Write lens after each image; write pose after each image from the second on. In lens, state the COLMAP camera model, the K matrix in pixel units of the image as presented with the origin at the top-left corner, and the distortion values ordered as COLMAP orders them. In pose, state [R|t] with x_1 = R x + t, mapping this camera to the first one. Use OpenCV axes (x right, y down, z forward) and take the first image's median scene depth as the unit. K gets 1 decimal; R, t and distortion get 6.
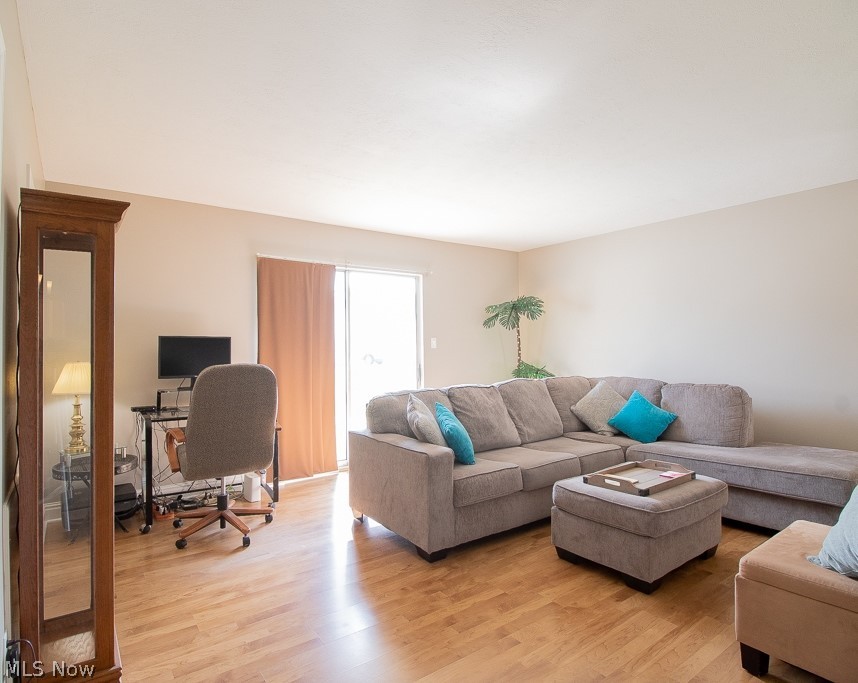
lens RADIAL K [[471.6, 0, 390.5], [0, 471.6, 340.8], [0, 0, 1]] dist [-0.004976, -0.002999]
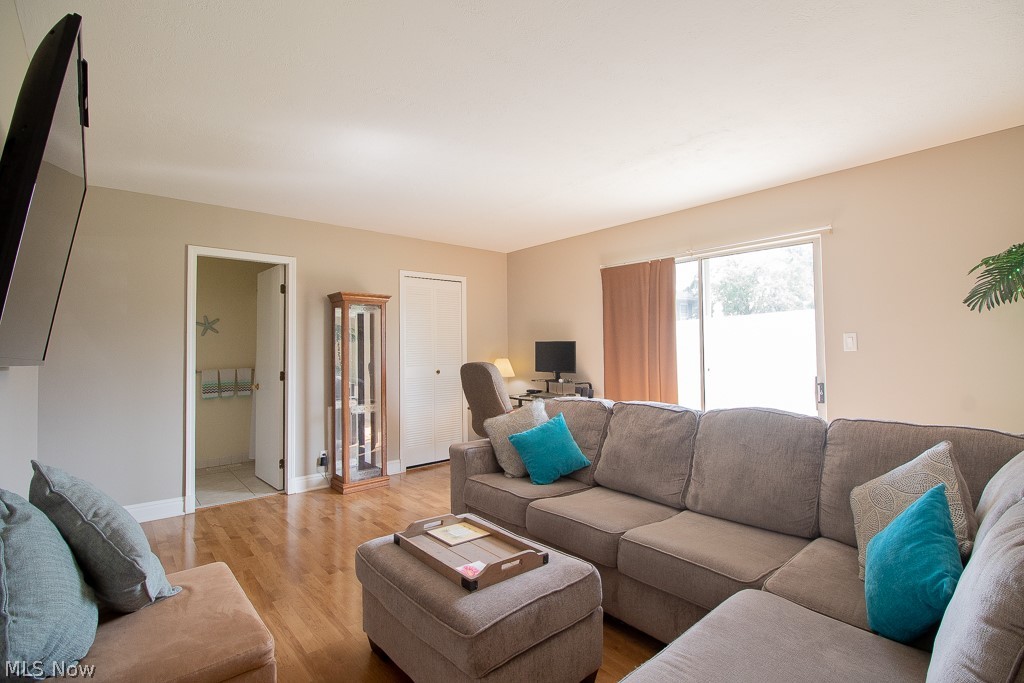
lens RADIAL K [[473.1, 0, 515.4], [0, 473.1, 338.3], [0, 0, 1]] dist [0.009326, -0.016453]
pose [[0.121731, -0.016999, -0.992418, 0.871986], [0.019533, 0.999701, -0.014728, -0.000505], [0.992371, -0.017592, 0.122027, 0.707353]]
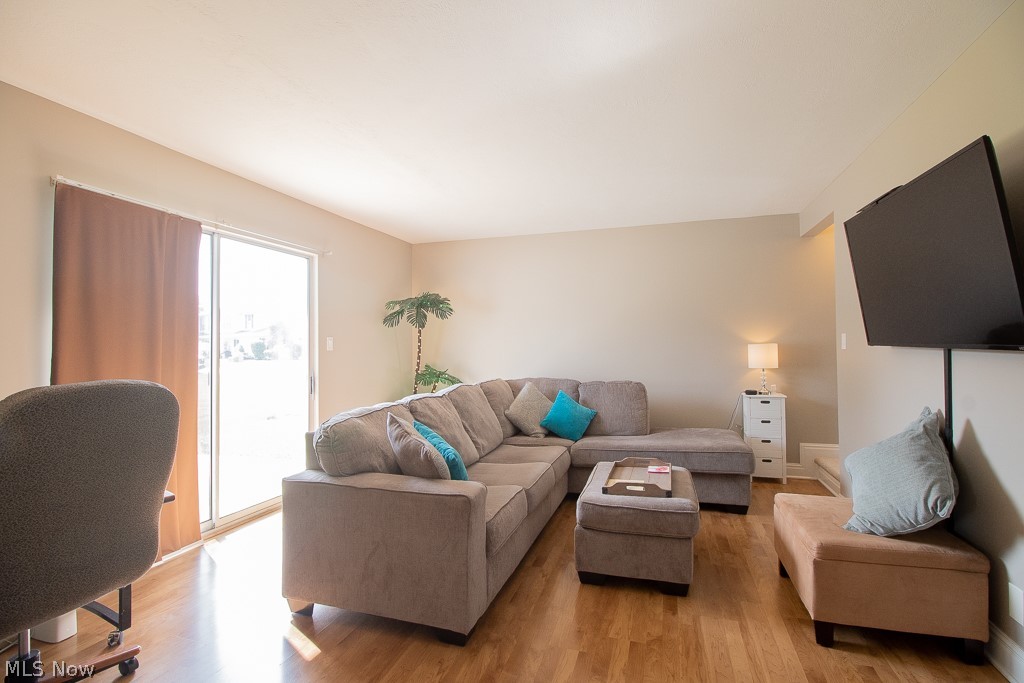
lens RADIAL K [[473.1, 0, 515.4], [0, 473.1, 338.3], [0, 0, 1]] dist [0.009326, -0.016453]
pose [[0.778910, 0.012736, 0.627007, -0.222884], [-0.005508, 0.999894, -0.013467, 0.006330], [-0.627112, 0.007036, 0.778897, 0.269832]]
